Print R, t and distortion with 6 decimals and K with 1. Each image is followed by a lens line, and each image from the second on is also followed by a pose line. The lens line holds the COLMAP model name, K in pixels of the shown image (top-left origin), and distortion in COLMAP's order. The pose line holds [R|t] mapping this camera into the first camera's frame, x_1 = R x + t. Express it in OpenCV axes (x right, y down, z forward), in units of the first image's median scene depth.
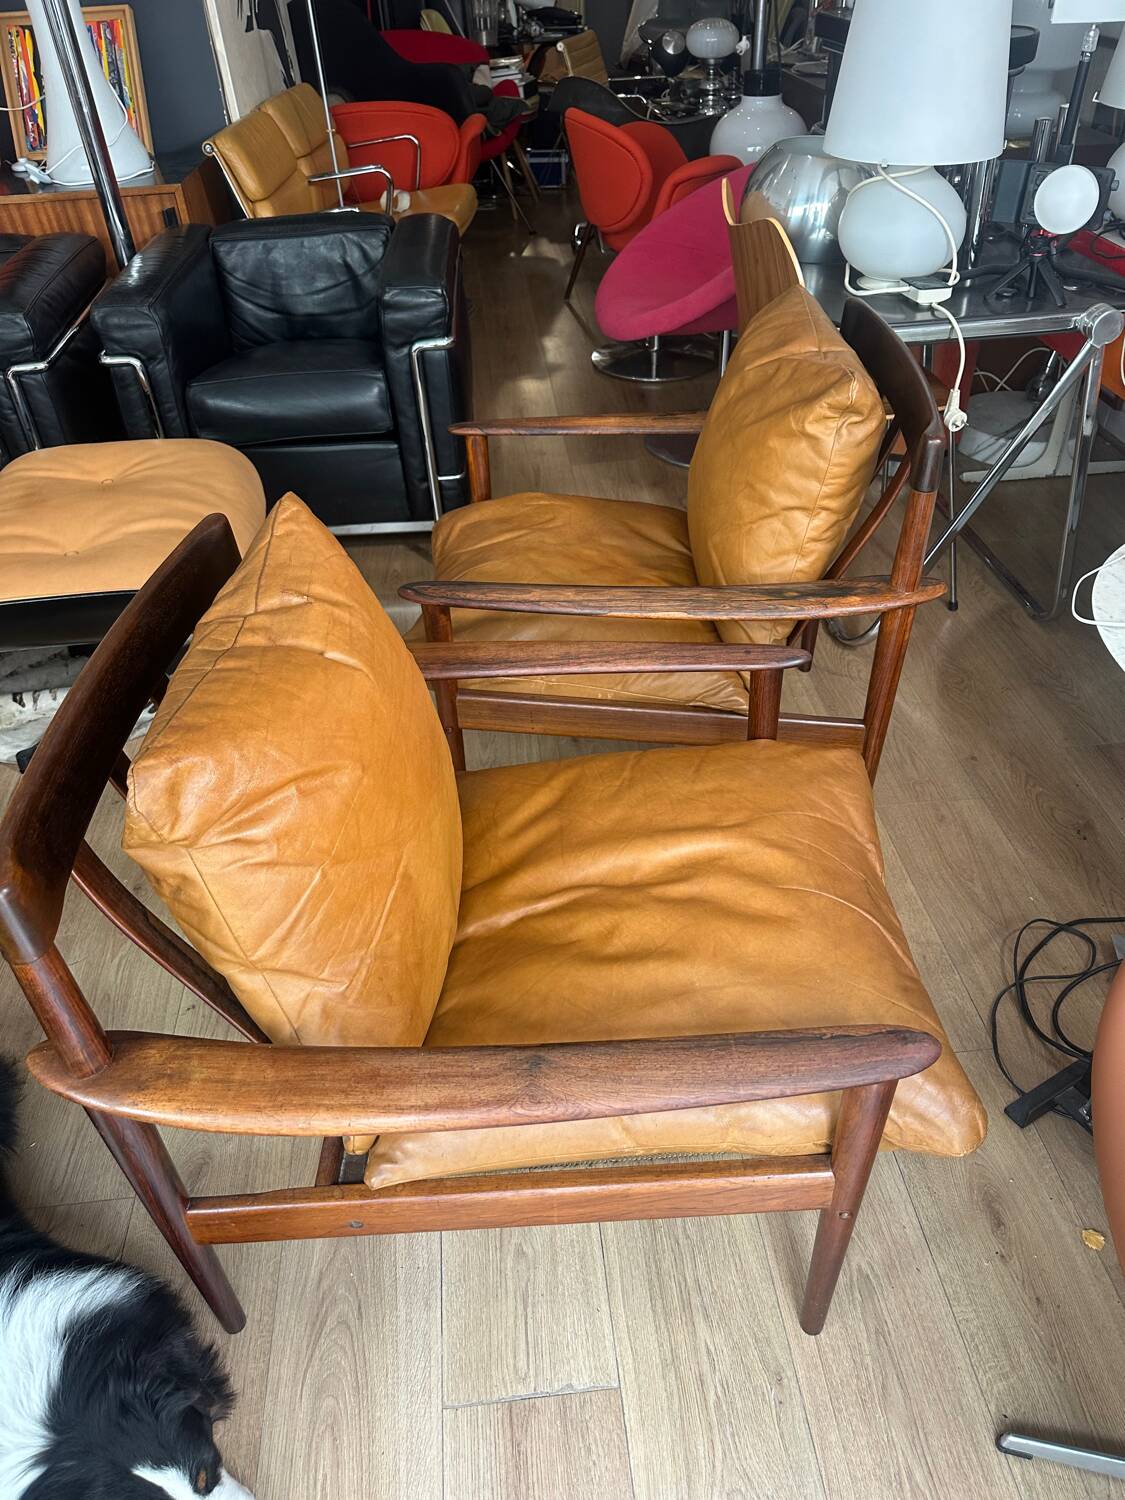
lens RADIAL K [[1054.6, 0, 569.4], [0, 1054.6, 738.6], [0, 0, 1]] dist [0.001717, -0.007970]
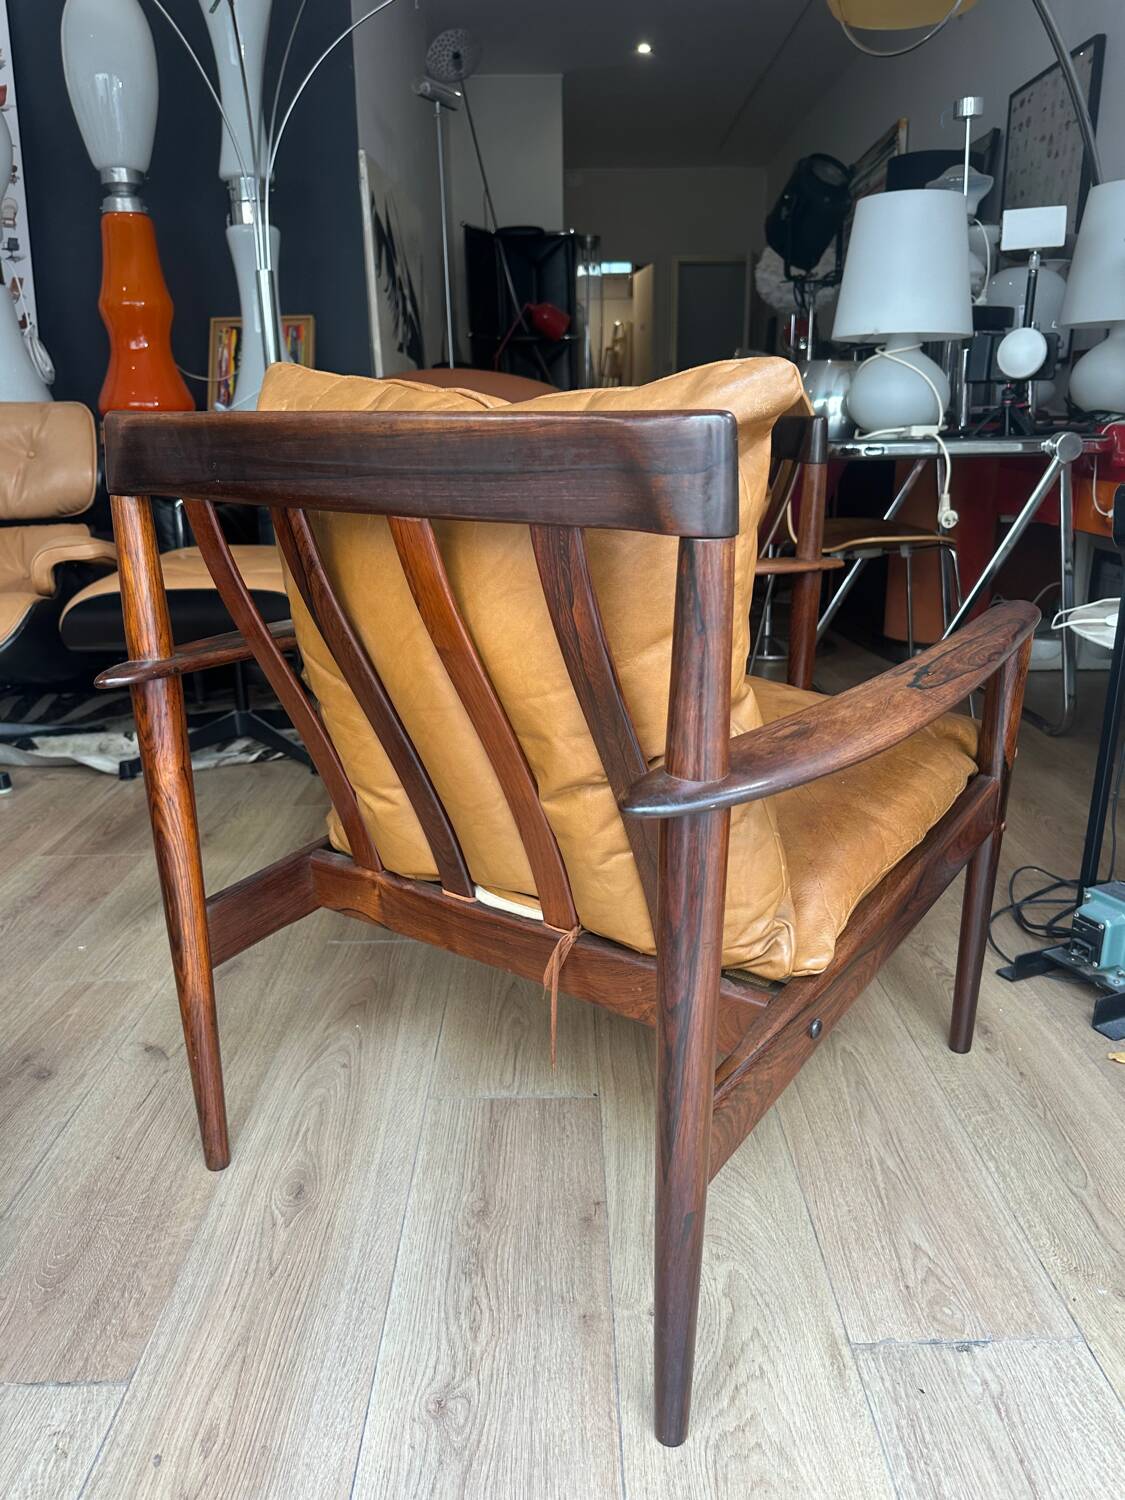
lens RADIAL K [[1099.1, 0, 569.6], [0, 1099.1, 739.5], [0, 0, 1]] dist [0.002171, -0.012264]
pose [[0.995574, 0.045430, -0.082276, 0.048803], [-0.073087, 0.924603, -0.373855, 0.372844], [0.059089, 0.378213, 0.923831, -0.065656]]
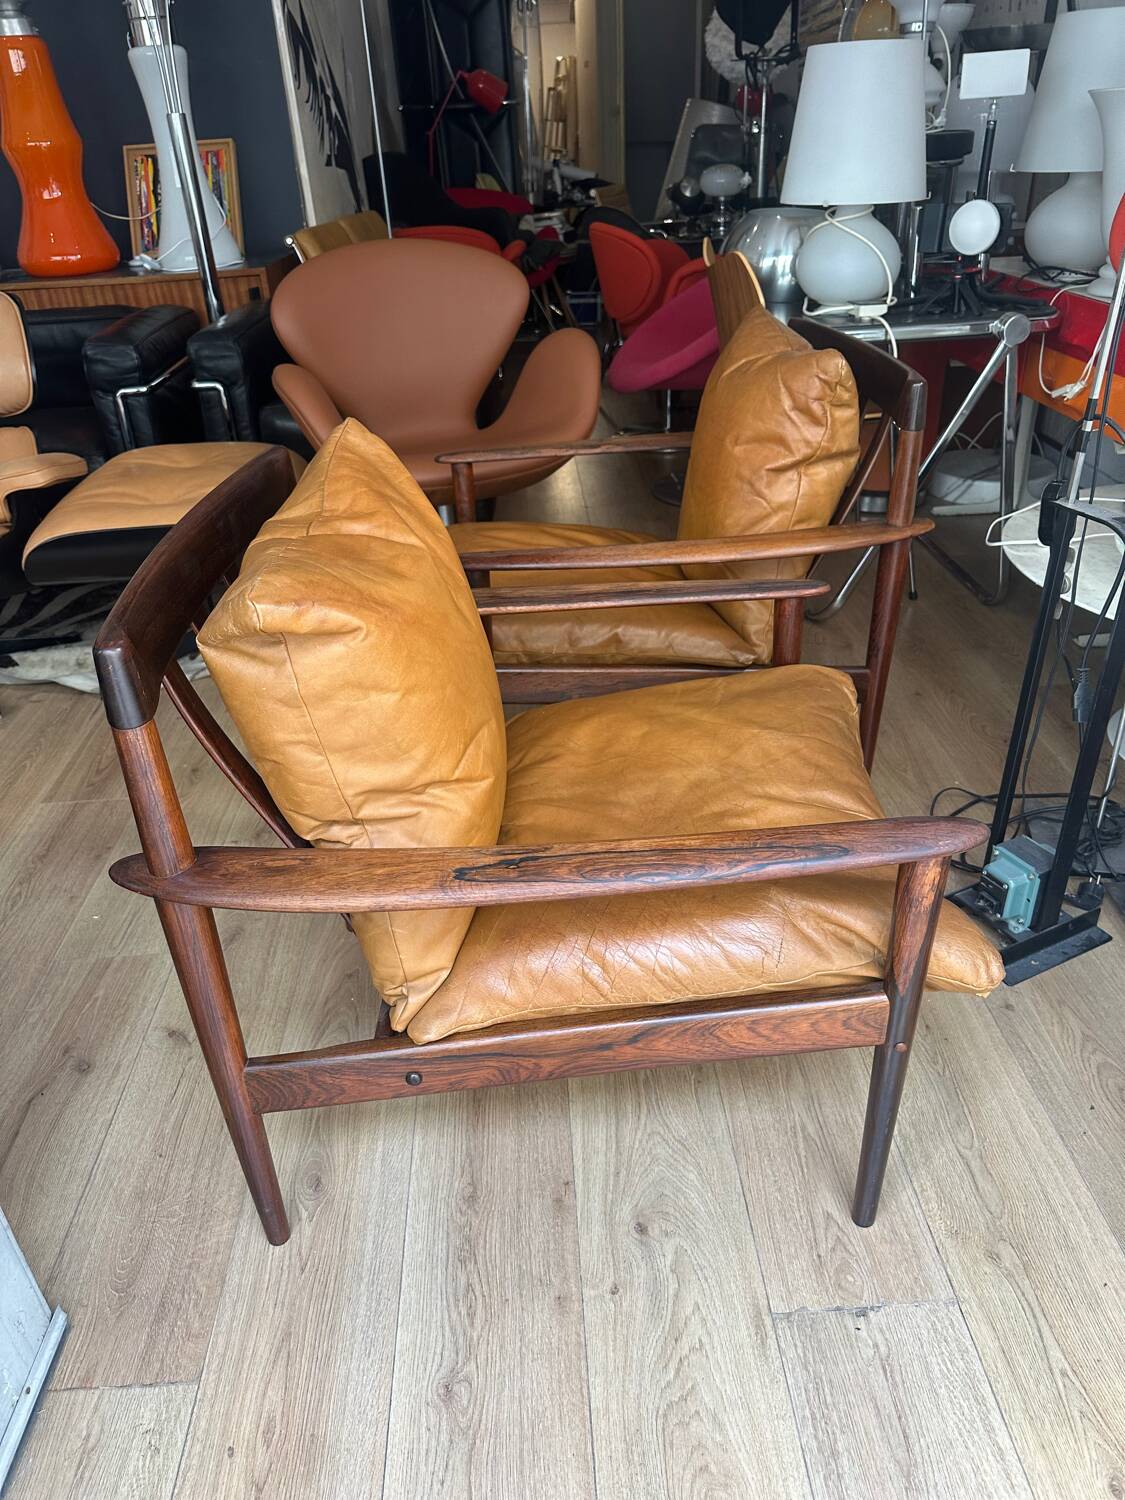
lens RADIAL K [[1056.2, 0, 555.8], [0, 1056.2, 746.7], [0, 0, 1]] dist [0.007876, -0.017872]
pose [[0.998301, 0.017333, -0.055638, 0.051848], [-0.025095, 0.989551, -0.141985, 0.226336], [0.052595, 0.143140, 0.988304, -0.129603]]
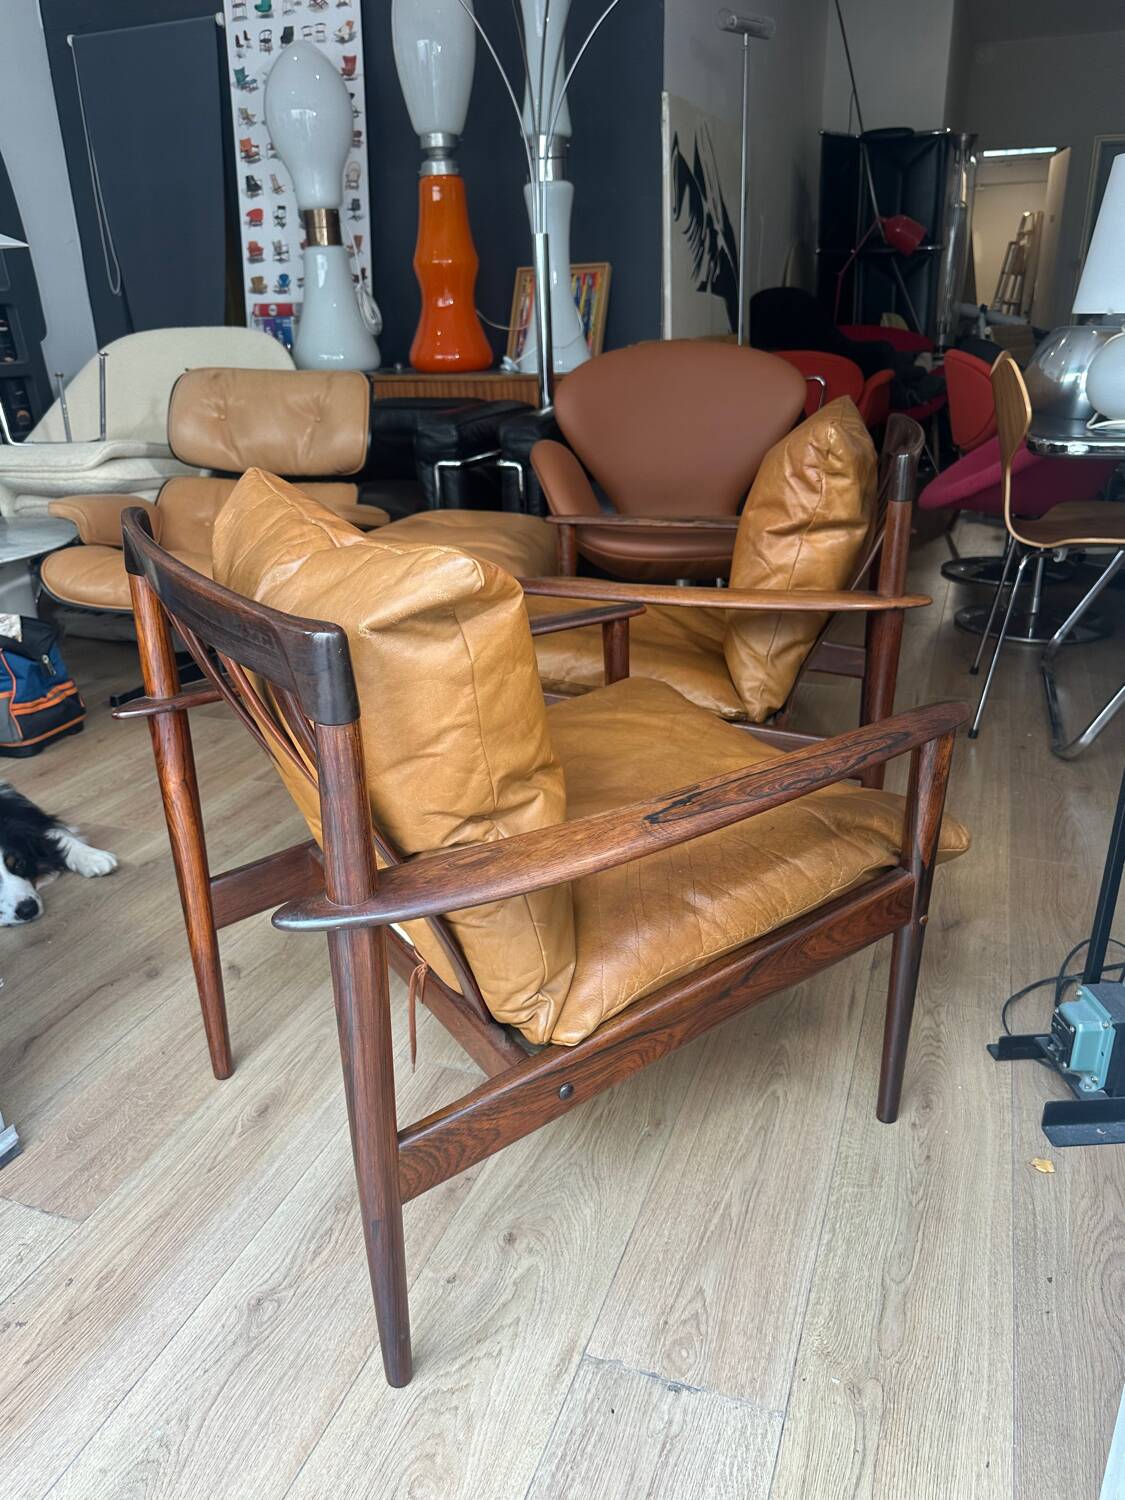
lens RADIAL K [[1101.0, 0, 565.6], [0, 1101.0, 745.2], [0, 0, 1]] dist [0.004163, -0.013534]
pose [[0.897701, 0.170584, -0.406243, 0.278855], [-0.277641, 0.934935, -0.220935, 0.277742], [0.342123, 0.311124, 0.886653, -0.107784]]
